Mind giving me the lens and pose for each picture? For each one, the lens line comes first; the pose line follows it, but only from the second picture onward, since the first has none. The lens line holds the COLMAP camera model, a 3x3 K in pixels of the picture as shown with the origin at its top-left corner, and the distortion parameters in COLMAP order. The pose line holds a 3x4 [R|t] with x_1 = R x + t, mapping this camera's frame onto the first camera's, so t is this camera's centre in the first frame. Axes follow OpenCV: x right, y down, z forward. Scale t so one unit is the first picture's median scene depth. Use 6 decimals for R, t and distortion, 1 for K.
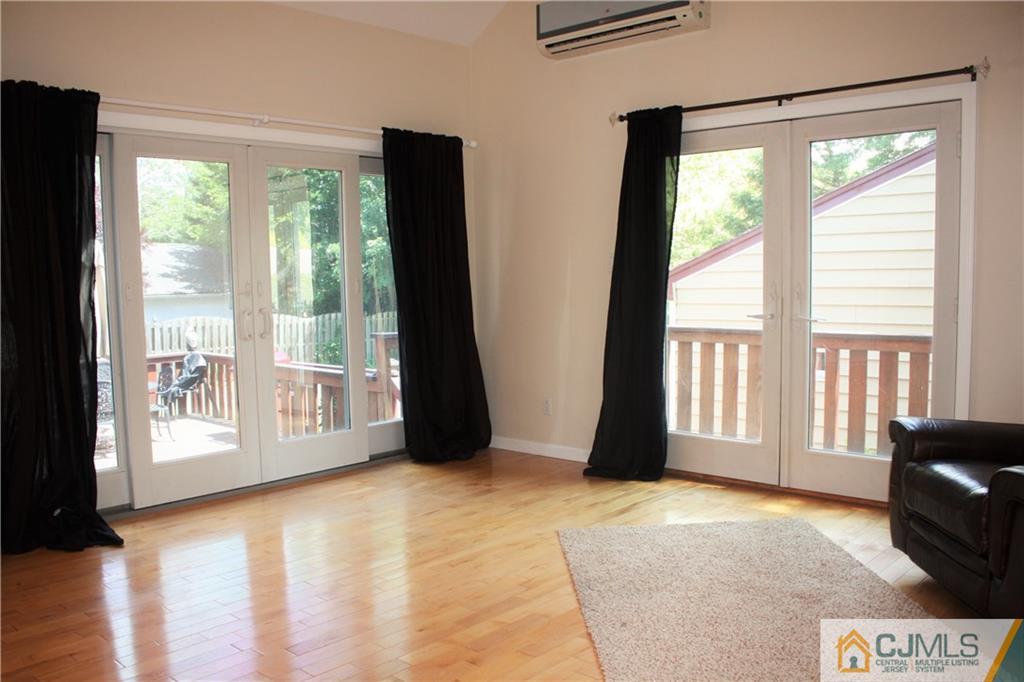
lens RADIAL K [[889.6, 0, 507.0], [0, 889.6, 345.6], [0, 0, 1]] dist [-0.125141, 0.100321]
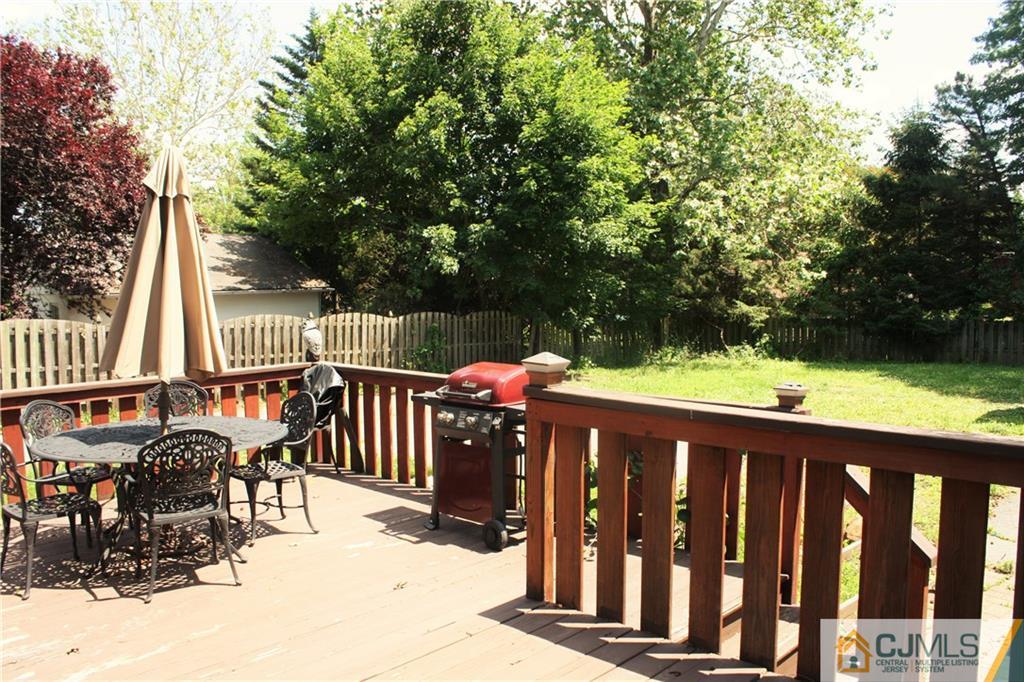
lens RADIAL K [[889.6, 0, 510.2], [0, 889.6, 340.3], [0, 0, 1]] dist [-0.125141, 0.100321]
pose [[0.999605, 0.004346, -0.027779, -0.094834], [-0.004680, 0.999917, -0.011970, -0.000821], [0.027725, 0.012096, 0.999542, 0.177628]]
